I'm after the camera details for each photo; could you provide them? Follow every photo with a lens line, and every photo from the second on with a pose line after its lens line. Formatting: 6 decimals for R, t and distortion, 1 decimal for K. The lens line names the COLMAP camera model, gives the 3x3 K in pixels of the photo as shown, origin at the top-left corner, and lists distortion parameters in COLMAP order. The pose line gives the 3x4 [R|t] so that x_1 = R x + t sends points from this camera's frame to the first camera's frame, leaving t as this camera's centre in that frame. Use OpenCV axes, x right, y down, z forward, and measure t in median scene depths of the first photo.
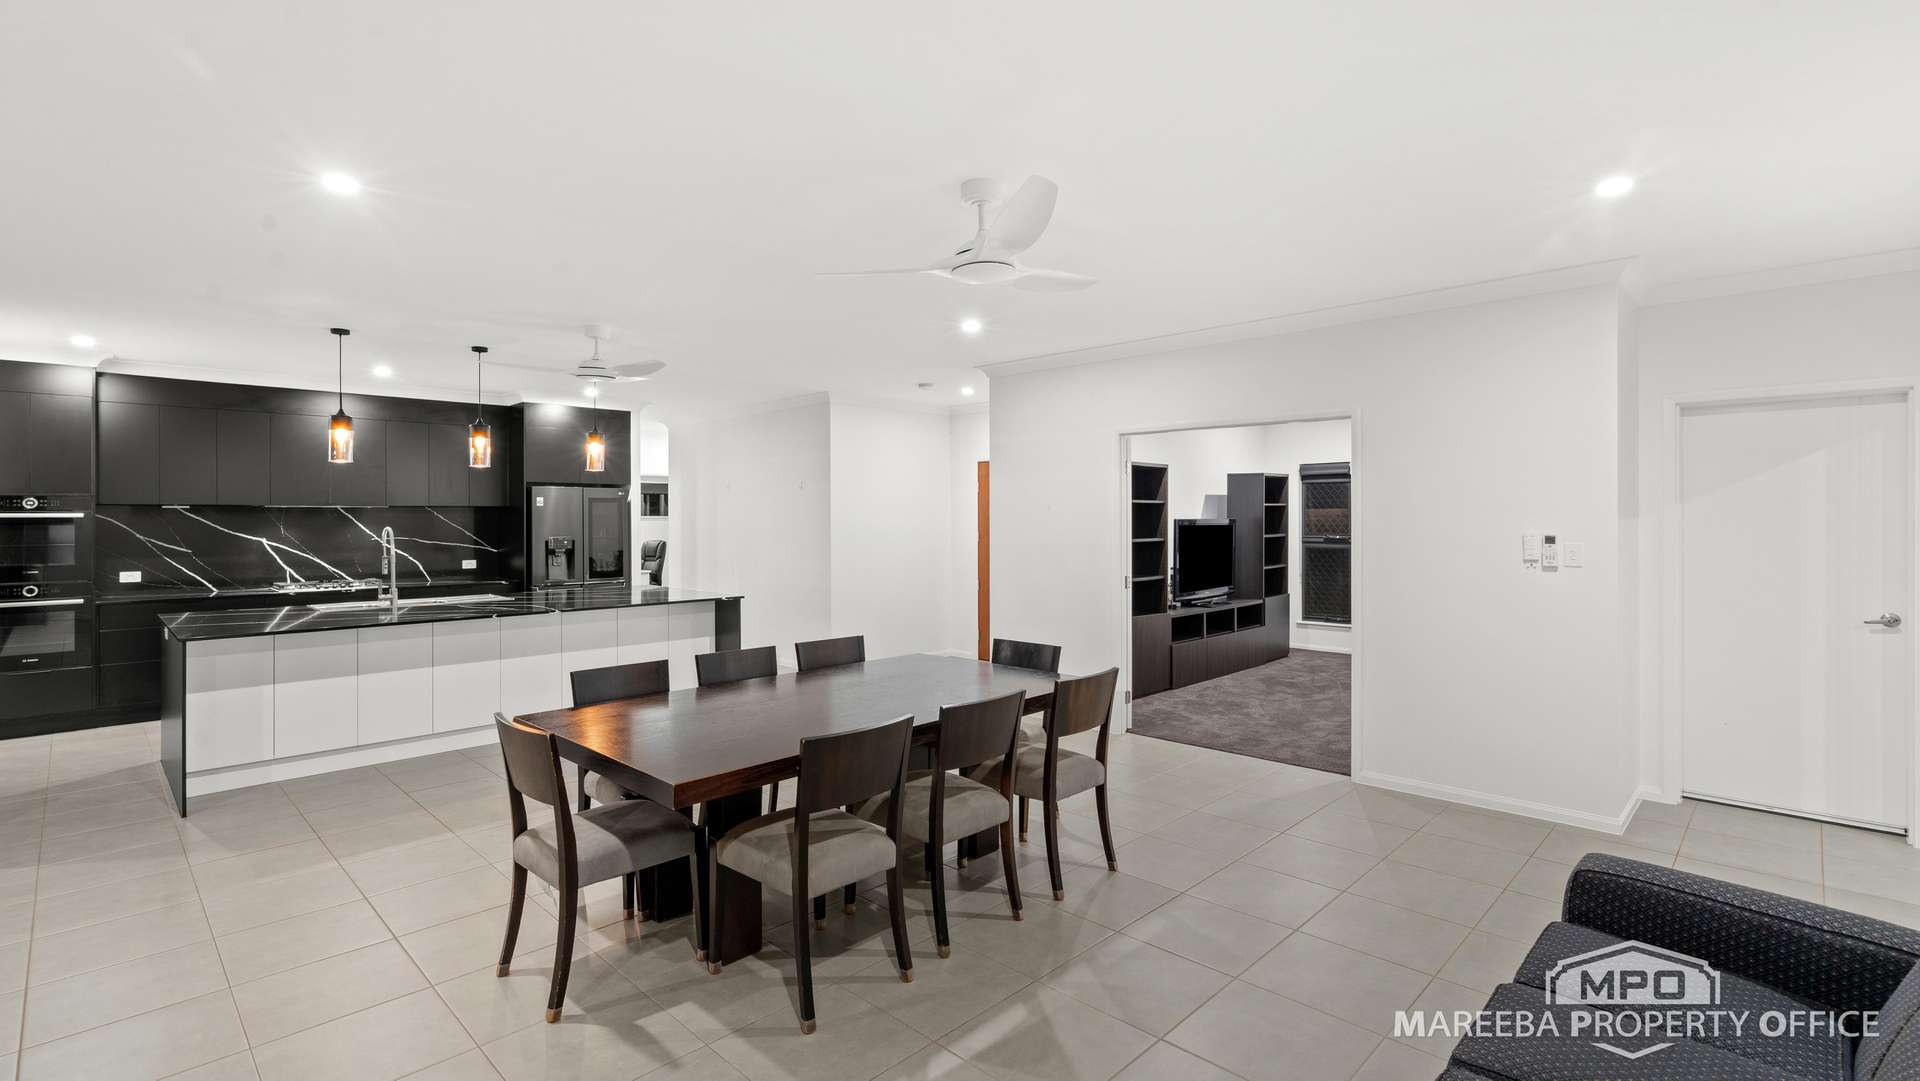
lens RADIAL K [[871.5, 0, 959.5], [0, 871.5, 520.6], [0, 0, 1]] dist [0.000175, 0.000197]
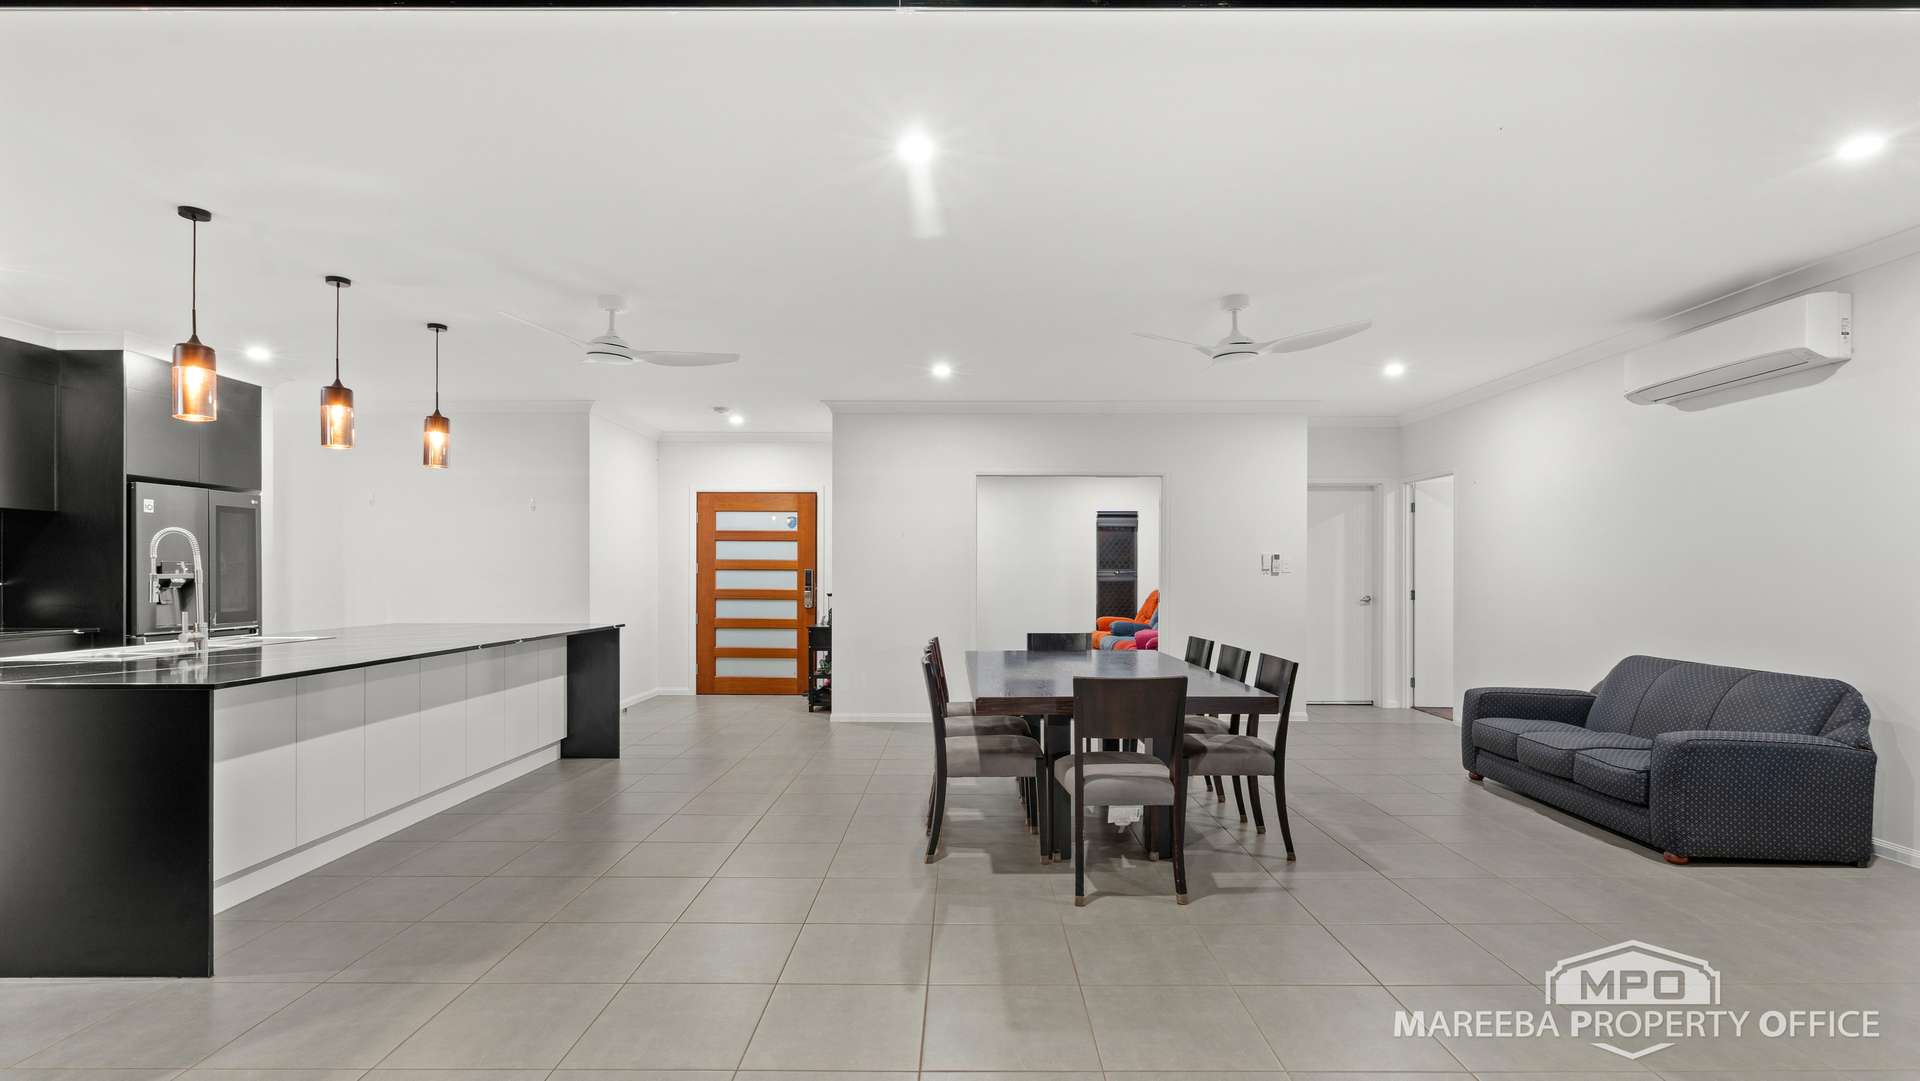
lens RADIAL K [[872.7, 0, 965.8], [0, 872.7, 572.4], [0, 0, 1]] dist [0.019945, 0.000106]
pose [[0.719838, 0.003949, 0.694131, -0.553303], [0.001395, 0.999974, -0.007136, 0.036651], [-0.694141, 0.006105, 0.719813, 0.106177]]
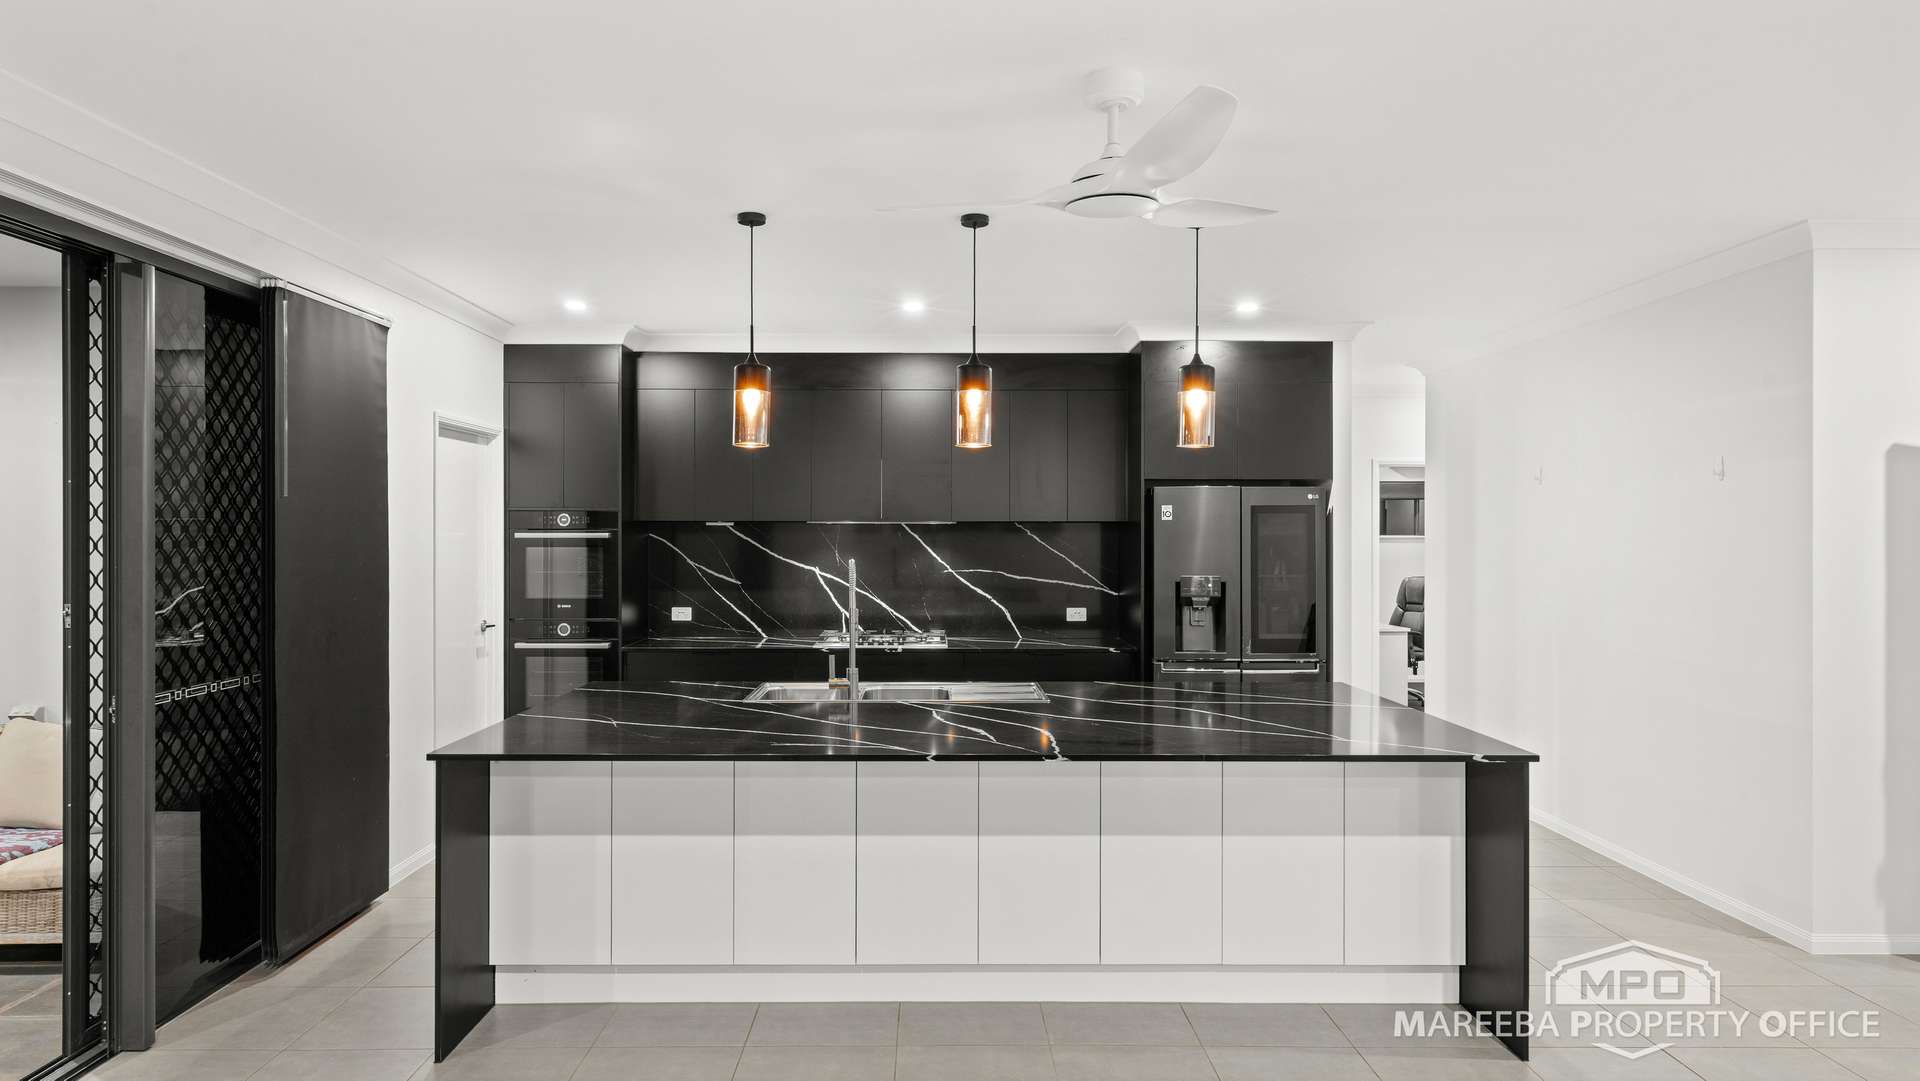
lens RADIAL K [[1112.0, 0, 935.6], [0, 1112.0, 535.6], [0, 0, 1]] dist [0.003708, 0.000866]
pose [[0.701590, 0.006332, -0.712553, -0.076511], [-0.007045, 0.999973, 0.001950, -0.008134], [0.712546, 0.003652, 0.701616, 0.421778]]
